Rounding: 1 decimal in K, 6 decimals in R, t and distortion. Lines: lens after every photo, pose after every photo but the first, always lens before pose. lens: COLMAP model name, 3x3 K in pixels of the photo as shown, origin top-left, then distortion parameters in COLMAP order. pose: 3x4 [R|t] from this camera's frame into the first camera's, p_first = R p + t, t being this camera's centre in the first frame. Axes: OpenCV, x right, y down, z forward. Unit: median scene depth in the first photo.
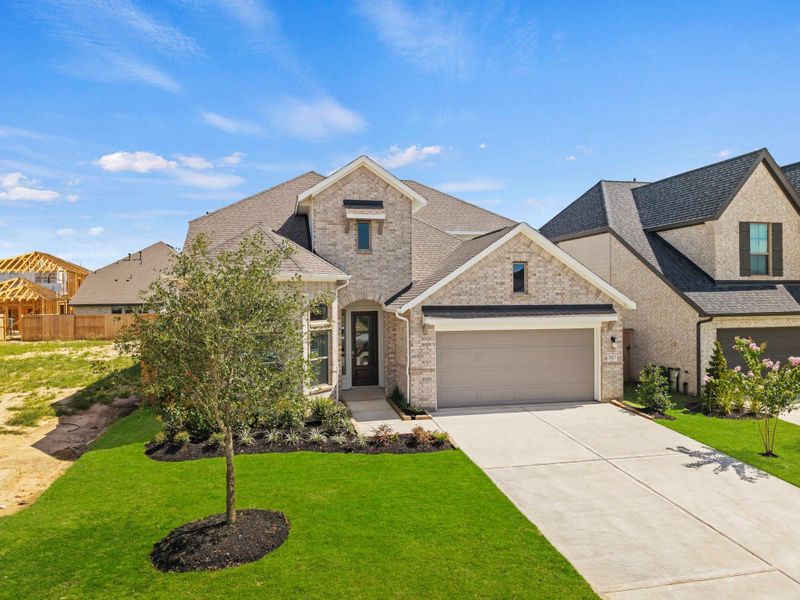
lens RADIAL K [[511.5, 0, 400.0], [0, 511.5, 300.0], [0, 0, 1]] dist [0.002987, 0.000690]
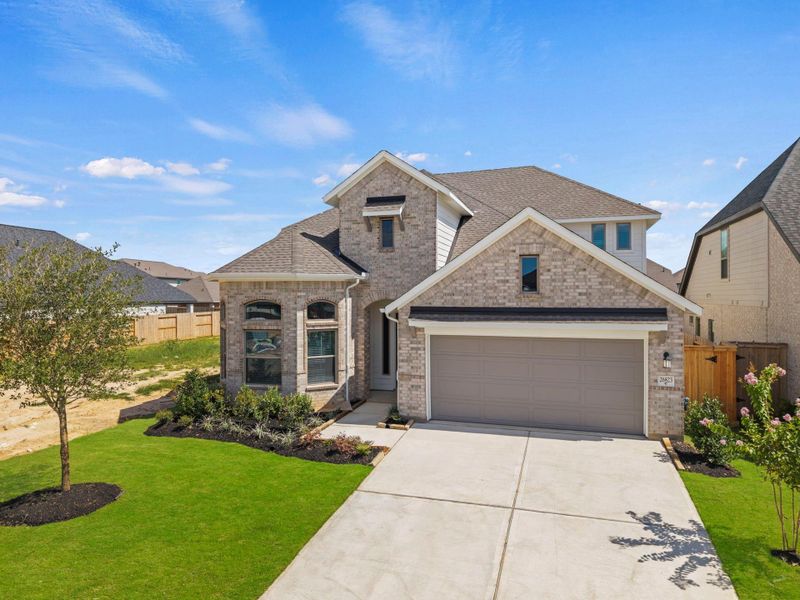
lens RADIAL K [[511.5, 0, 400.0], [0, 511.5, 300.0], [0, 0, 1]] dist [0.002987, 0.000690]
pose [[0.878697, 0.008914, -0.477297, 0.444848], [-0.008602, 0.999959, 0.002838, -0.002338], [0.477302, 0.001612, 0.878738, 0.173983]]
